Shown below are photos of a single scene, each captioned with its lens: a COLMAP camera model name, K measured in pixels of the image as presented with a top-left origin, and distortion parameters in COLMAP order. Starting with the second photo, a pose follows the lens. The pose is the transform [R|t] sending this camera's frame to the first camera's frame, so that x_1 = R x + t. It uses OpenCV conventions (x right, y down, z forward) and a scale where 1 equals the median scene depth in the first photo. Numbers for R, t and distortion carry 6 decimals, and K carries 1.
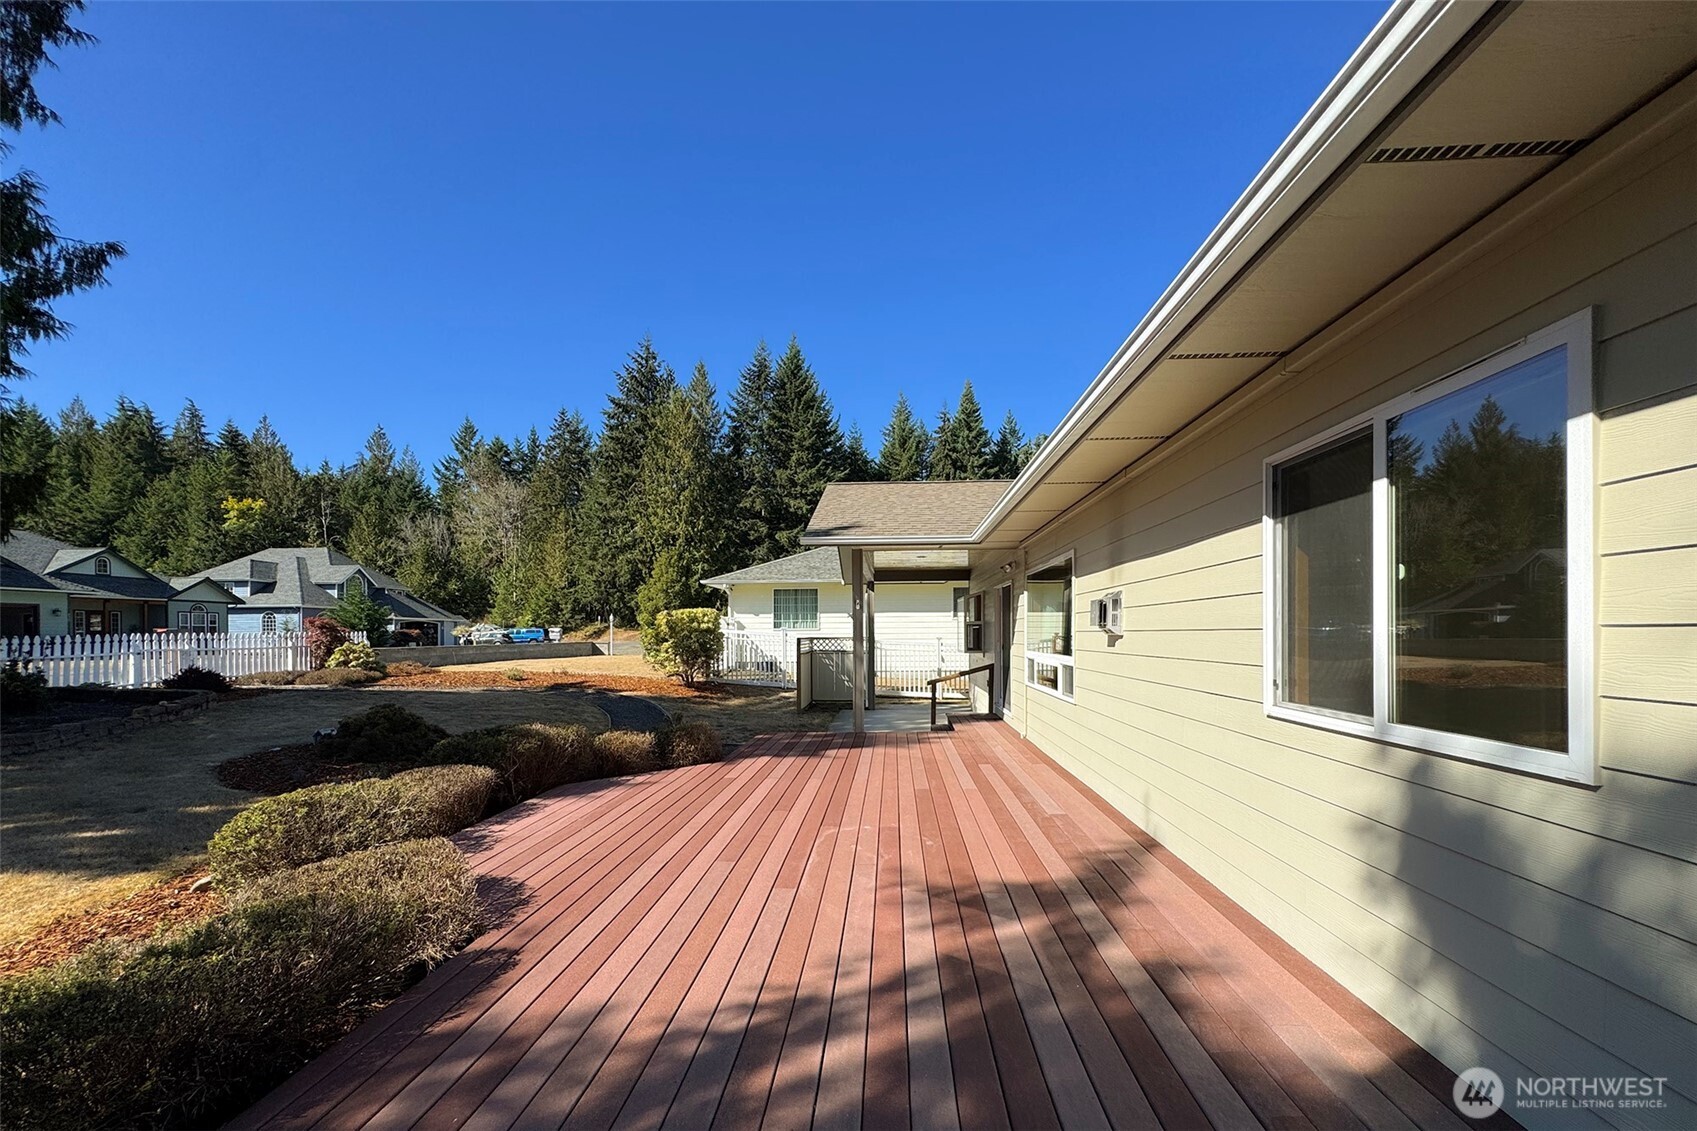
lens RADIAL K [[681.1, 0, 846.3], [0, 681.1, 633.2], [0, 0, 1]] dist [-0.000897, -0.000135]
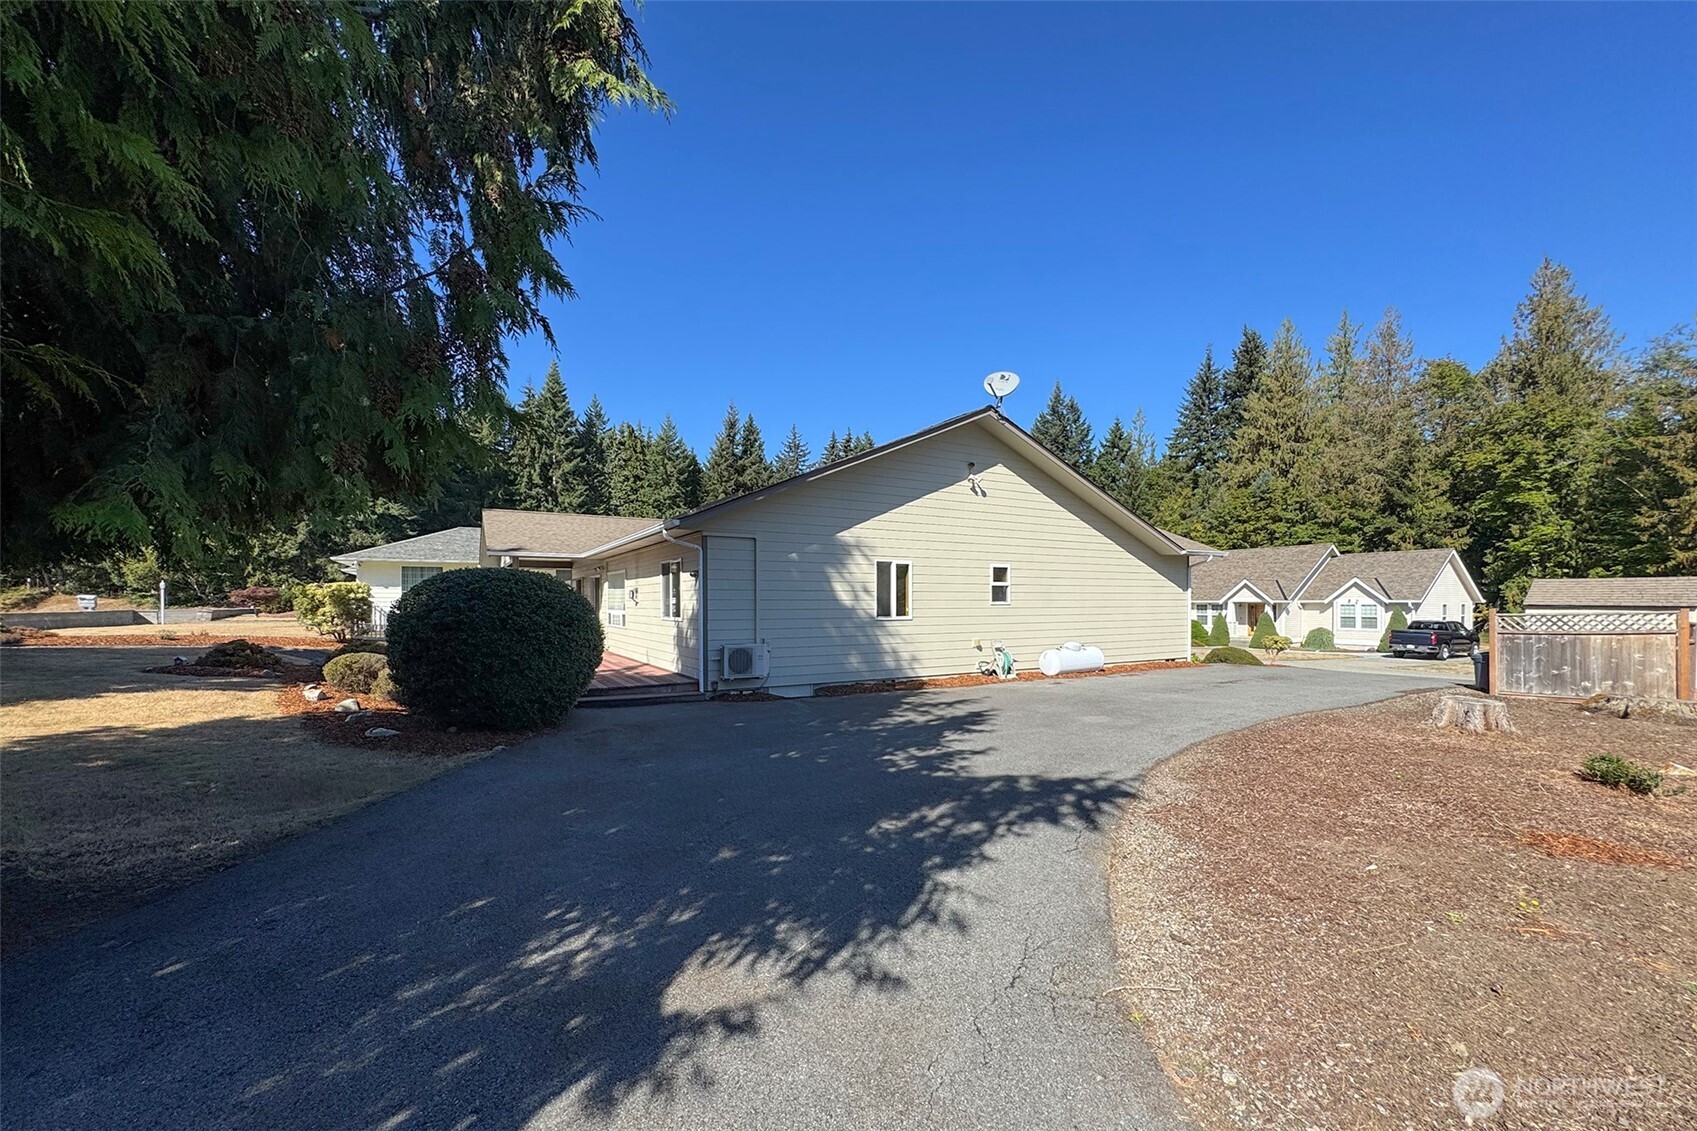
lens RADIAL K [[694.0, 0, 852.7], [0, 694.0, 610.5], [0, 0, 1]] dist [-0.001244, -0.000230]
pose [[0.829871, -0.000887, 0.557954, -0.039905], [-0.004099, 0.999962, 0.007686, 0.000868], [-0.557940, -0.008666, 0.829836, -0.159298]]
